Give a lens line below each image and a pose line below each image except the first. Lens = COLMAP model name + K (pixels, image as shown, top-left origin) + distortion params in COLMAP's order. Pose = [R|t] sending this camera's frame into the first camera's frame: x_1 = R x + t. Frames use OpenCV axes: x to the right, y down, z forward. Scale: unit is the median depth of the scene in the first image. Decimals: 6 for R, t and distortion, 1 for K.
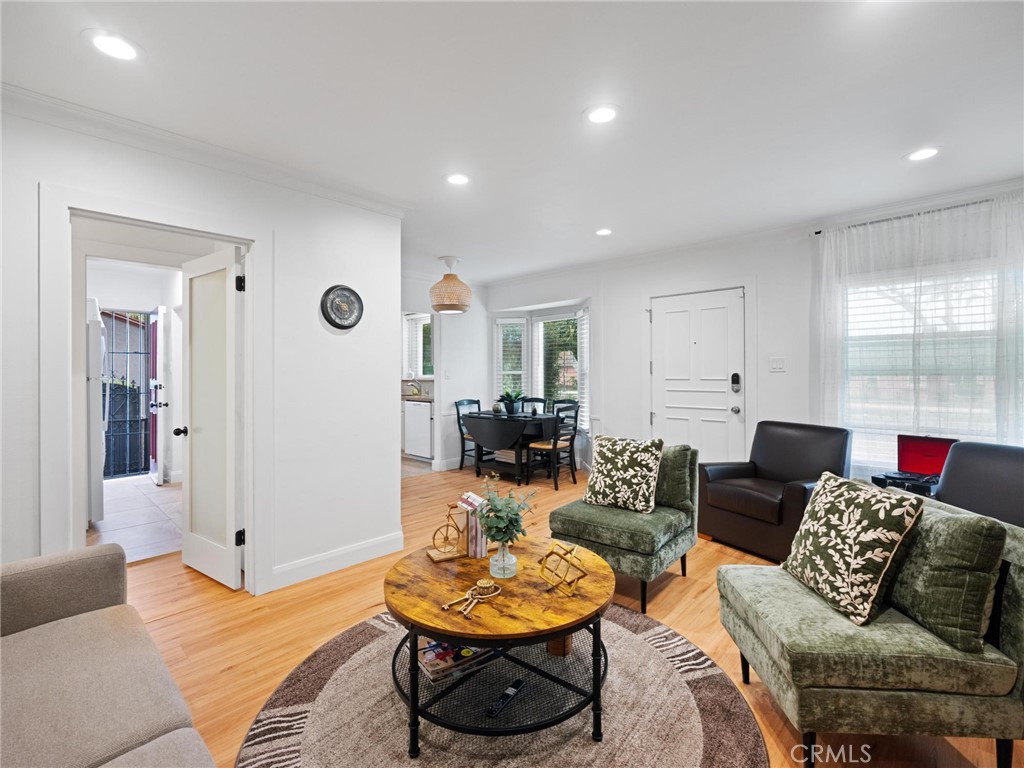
lens RADIAL K [[472.6, 0, 513.9], [0, 472.6, 366.6], [0, 0, 1]] dist [-0.000369, 0.000023]
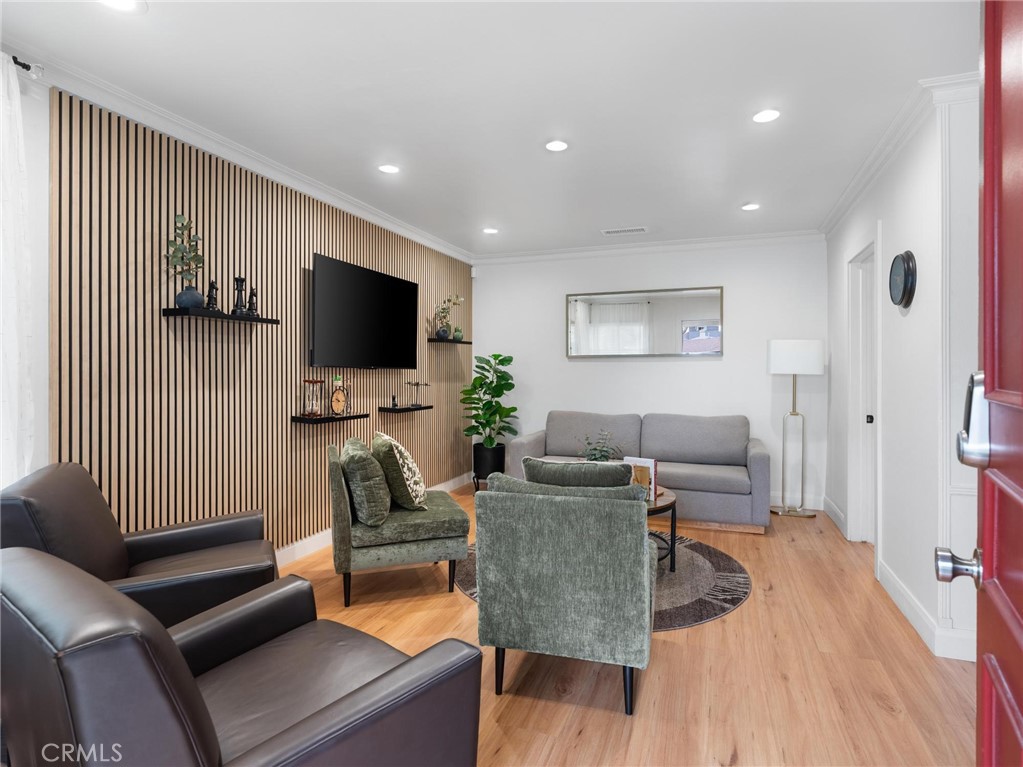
lens RADIAL K [[560.1, 0, 512.5], [0, 560.1, 374.3], [0, 0, 1]] dist [-0.000453, 0.000052]
pose [[-0.919170, 0.008370, -0.393773, 0.674372], [0.010277, 0.999943, -0.002734, 0.030664], [0.393728, -0.006560, -0.919204, 1.801168]]
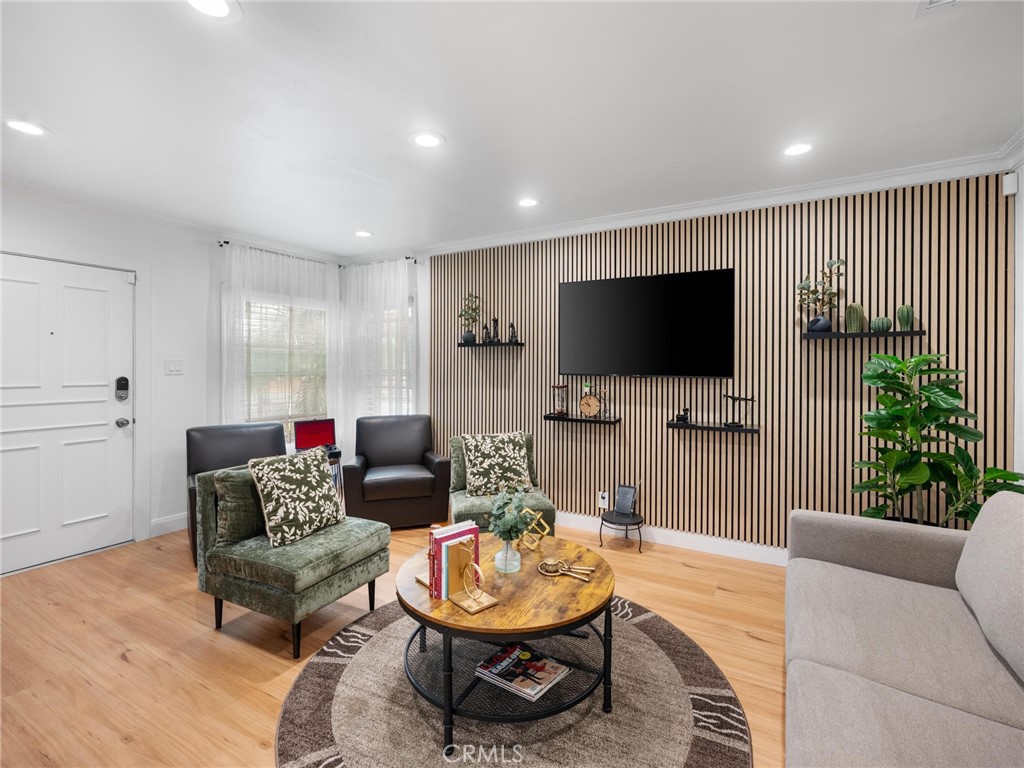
lens RADIAL K [[472.6, 0, 513.9], [0, 472.6, 366.6], [0, 0, 1]] dist [-0.000369, 0.000023]
pose [[-0.234575, 0.004404, 0.972088, -0.735360], [-0.011027, 0.999913, -0.007191, -0.007742], [-0.972035, -0.012406, -0.234506, 0.857102]]
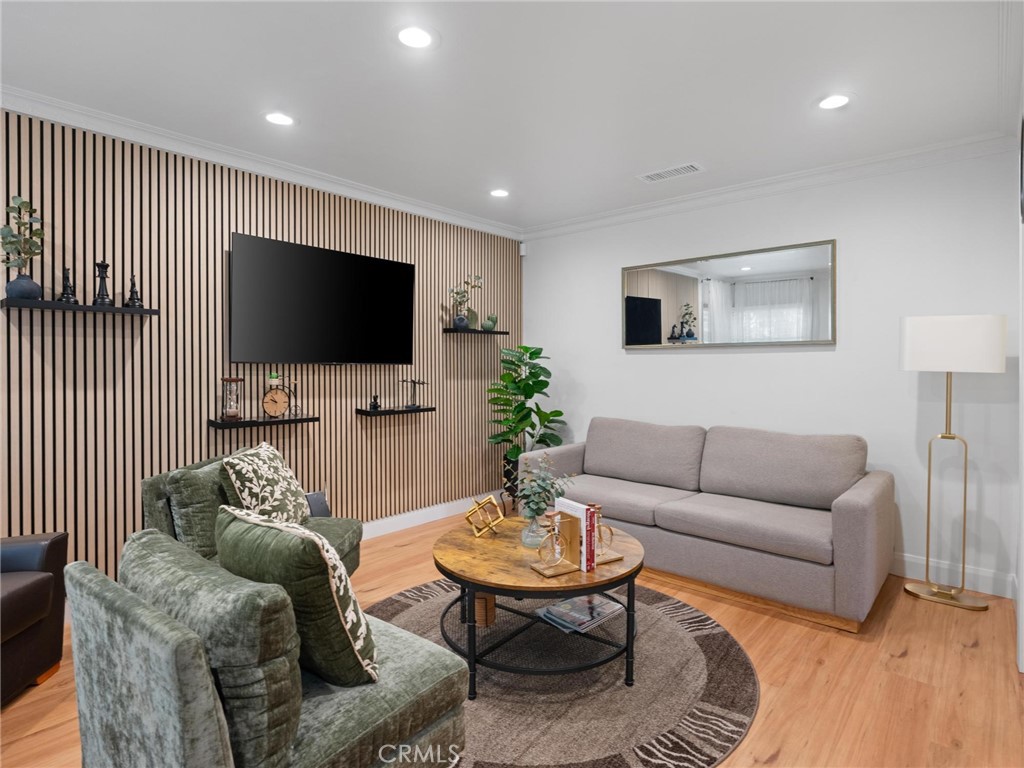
lens RADIAL K [[559.7, 0, 512.9], [0, 559.7, 369.8], [0, 0, 1]] dist [0.000631, -0.000822]
pose [[-0.999061, 0.007282, -0.042703, 0.054390], [0.007337, 0.999972, -0.001130, 0.024528], [0.042693, -0.001443, -0.999087, 1.577447]]
